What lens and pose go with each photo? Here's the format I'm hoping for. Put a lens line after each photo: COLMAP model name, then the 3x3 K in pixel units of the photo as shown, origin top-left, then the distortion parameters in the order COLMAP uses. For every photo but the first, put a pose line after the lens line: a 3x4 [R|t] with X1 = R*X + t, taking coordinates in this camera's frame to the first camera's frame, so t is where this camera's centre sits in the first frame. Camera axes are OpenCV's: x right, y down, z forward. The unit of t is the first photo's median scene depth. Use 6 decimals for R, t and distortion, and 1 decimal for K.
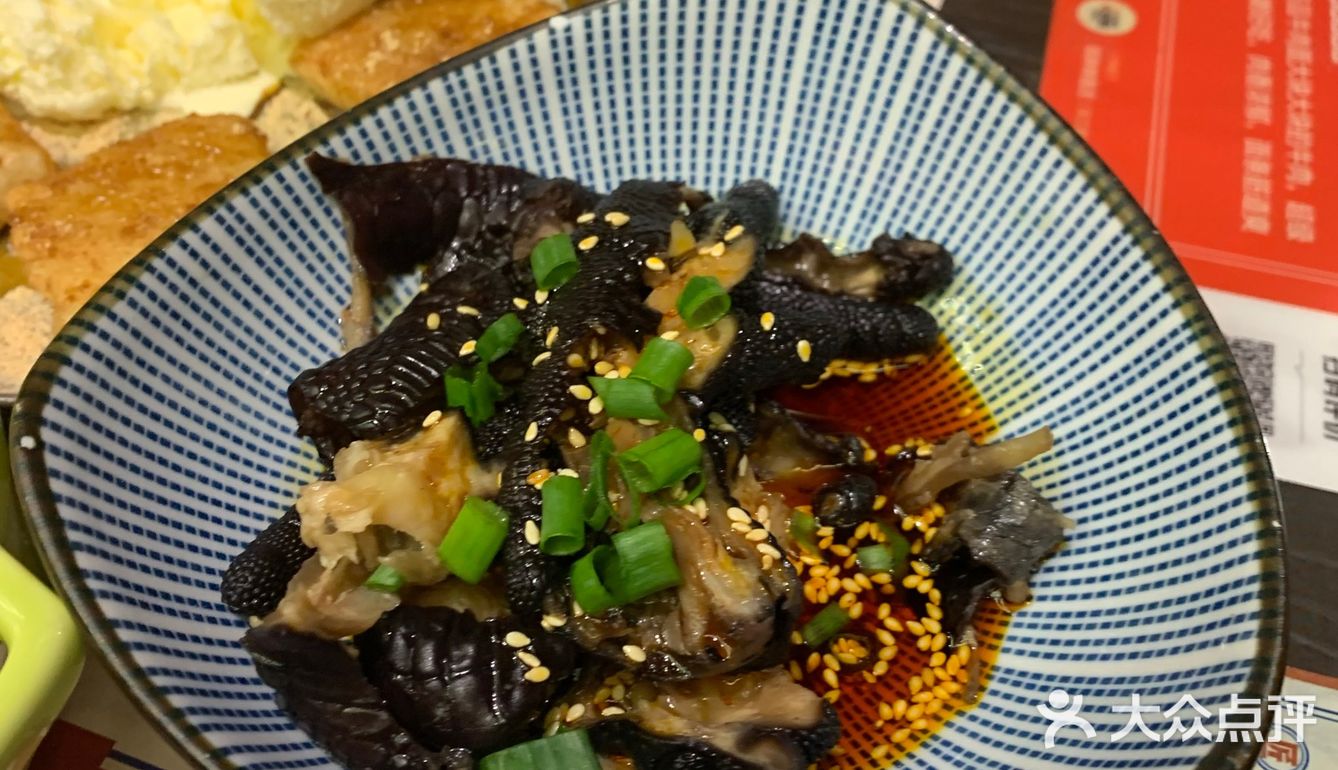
lens RADIAL K [[1215.3, 0, 669.0], [0, 1215.3, 385.0], [0, 0, 1]] dist [0.136406, -0.350566]
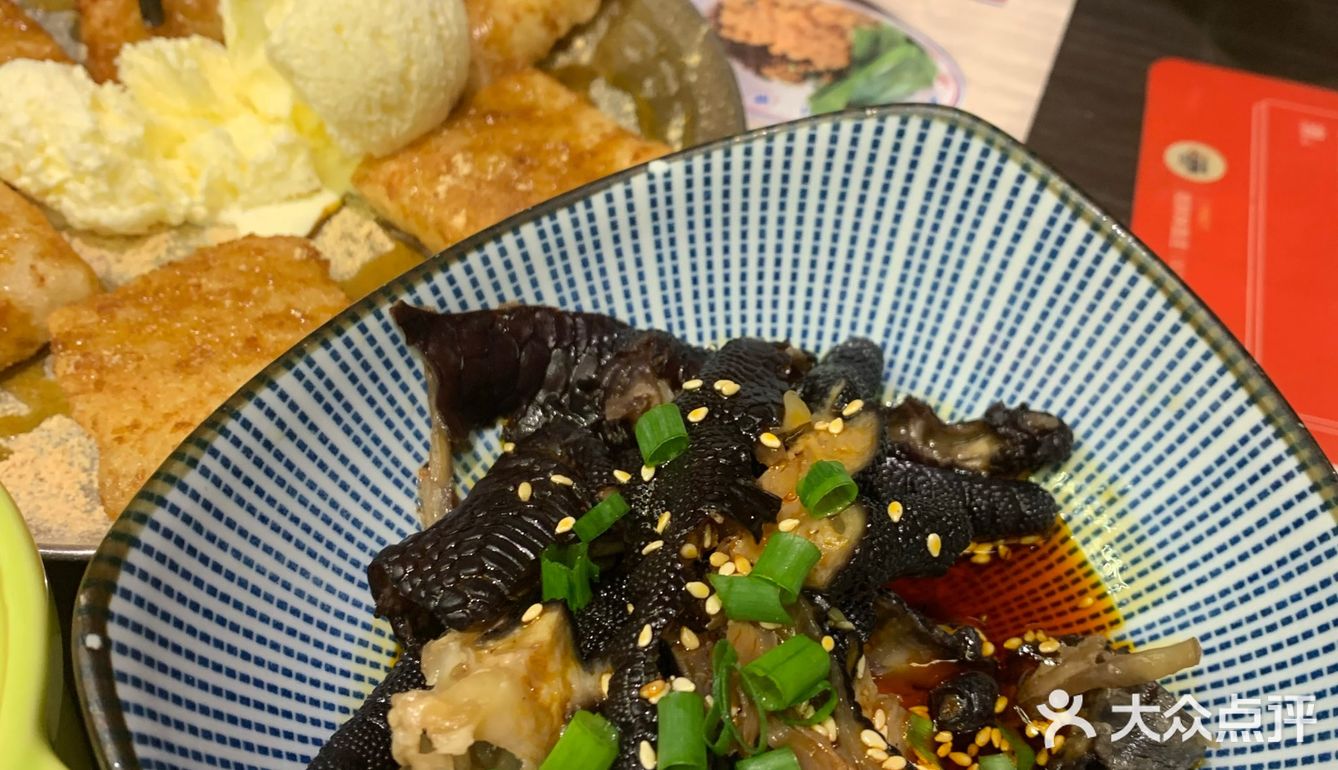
lens RADIAL K [[1215.3, 0, 669.0], [0, 1215.3, 385.0], [0, 0, 1]] dist [0.136406, -0.350566]
pose [[0.999040, 0.035305, 0.025931, -0.105544], [-0.034196, 0.998531, -0.042018, -0.092931], [-0.027376, 0.041090, 0.998780, 0.068793]]
